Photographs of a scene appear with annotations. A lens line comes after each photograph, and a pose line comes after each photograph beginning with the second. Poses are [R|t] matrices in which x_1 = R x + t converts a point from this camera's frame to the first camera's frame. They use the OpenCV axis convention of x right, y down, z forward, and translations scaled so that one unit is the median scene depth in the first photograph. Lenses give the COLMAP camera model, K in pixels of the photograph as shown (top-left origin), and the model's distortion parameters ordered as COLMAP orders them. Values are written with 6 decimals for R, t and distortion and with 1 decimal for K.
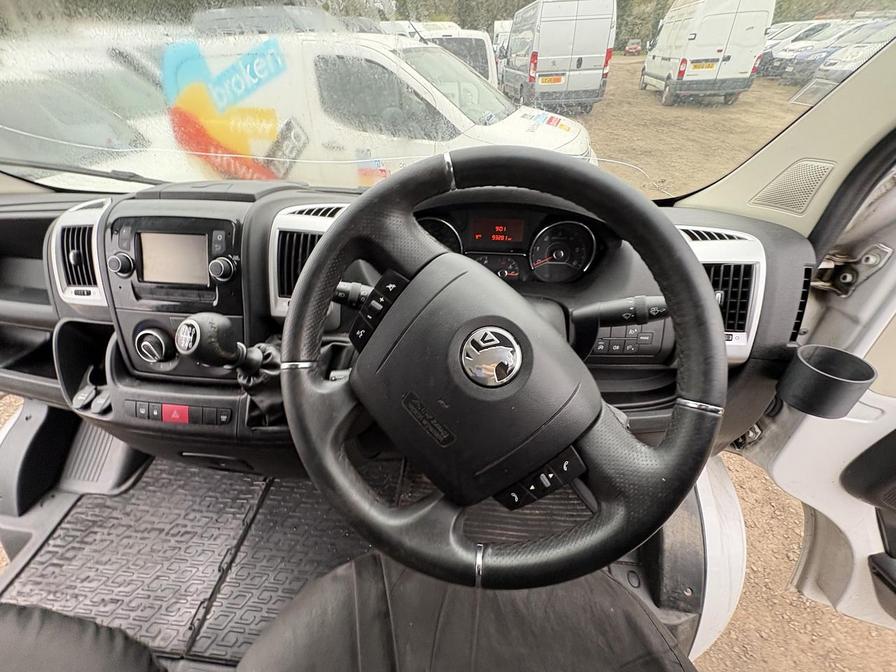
lens RADIAL K [[355.6, 0, 450.5], [0, 355.6, 336.6], [0, 0, 1]] dist [-0.000335, 0.000191]
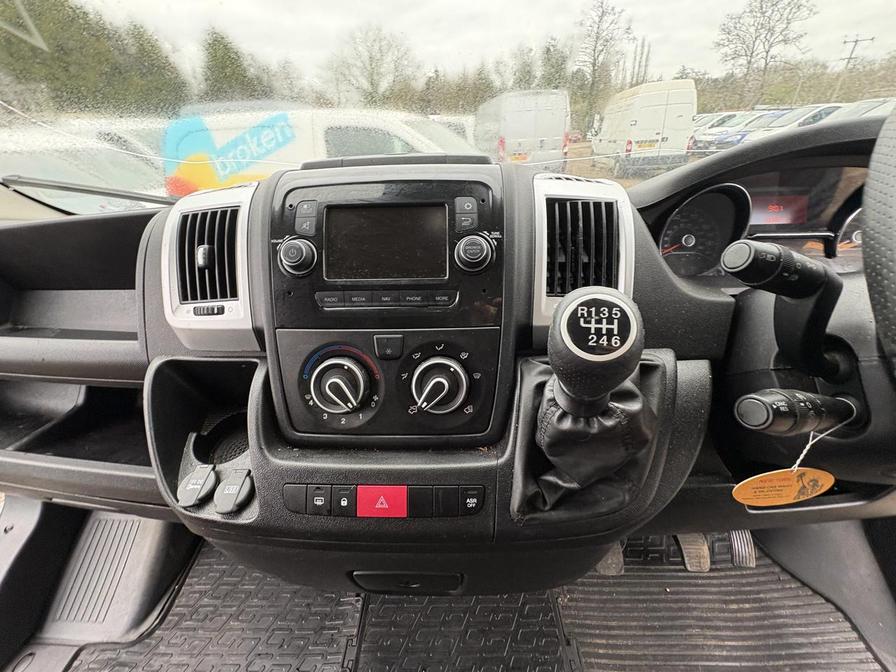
lens RADIAL K [[355.6, 0, 447.8], [0, 355.6, 336.9], [0, 0, 1]] dist [-0.000335, 0.000191]
pose [[0.996224, -0.049858, 0.071082, -0.617411], [0.061476, 0.983179, -0.171986, 0.053580], [-0.061312, 0.175706, 0.982532, 0.338577]]
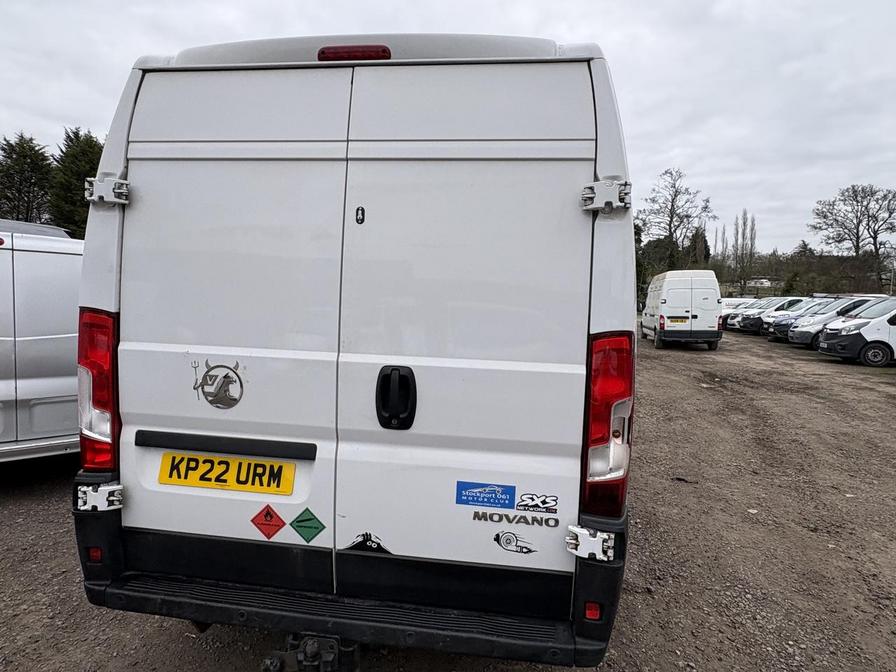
lens RADIAL K [[532.6, 0, 448.2], [0, 532.6, 336.2], [0, 0, 1]] dist [0.003685, -0.002241]
pose [[0.998315, 0.057500, -0.007784, -0.799593], [-0.051551, 0.817343, -0.573840, 5.874077], [-0.026634, 0.573275, 0.818930, -7.029144]]
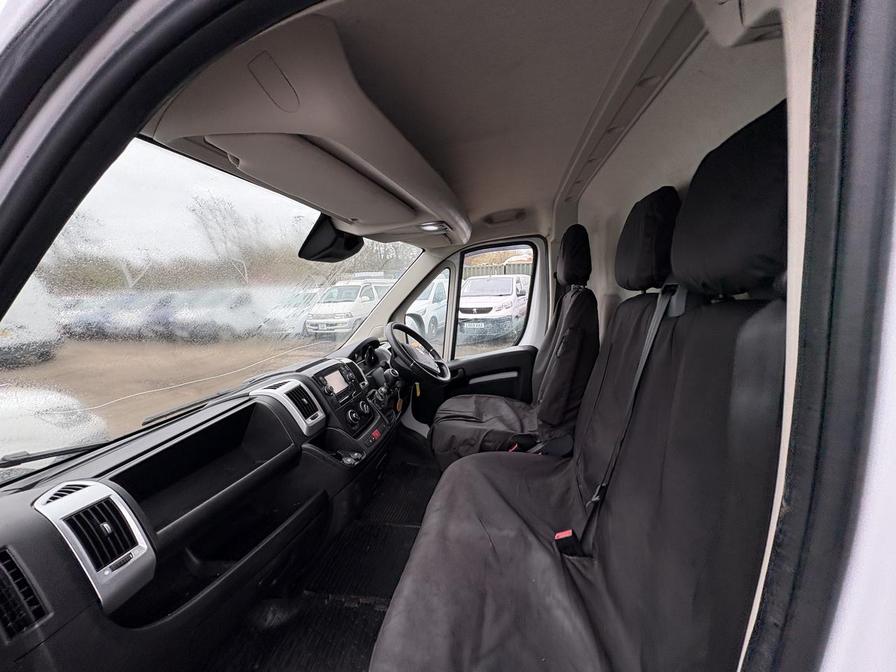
lens RADIAL K [[355.6, 0, 447.8], [0, 355.6, 333.6], [0, 0, 1]] dist [-0.000335, 0.000191]
pose [[0.051618, -0.108855, 0.992716, -2.579786], [0.665129, 0.745239, 0.047134, -0.086318], [-0.744942, 0.657852, 0.110871, -0.046521]]
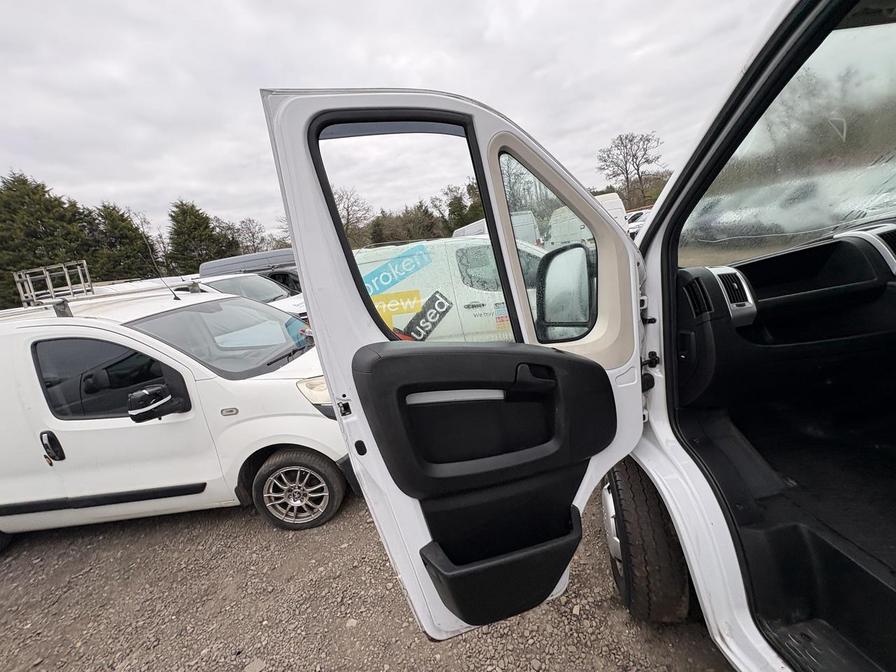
lens RADIAL K [[355.6, 0, 447.6], [0, 355.6, 335.9], [0, 0, 1]] dist [-0.000335, 0.000191]
pose [[0.961254, -0.184262, 0.205031, -3.622468], [0.257582, 0.865321, -0.429966, 0.388872], [-0.098191, 0.466119, 0.879256, -0.246989]]
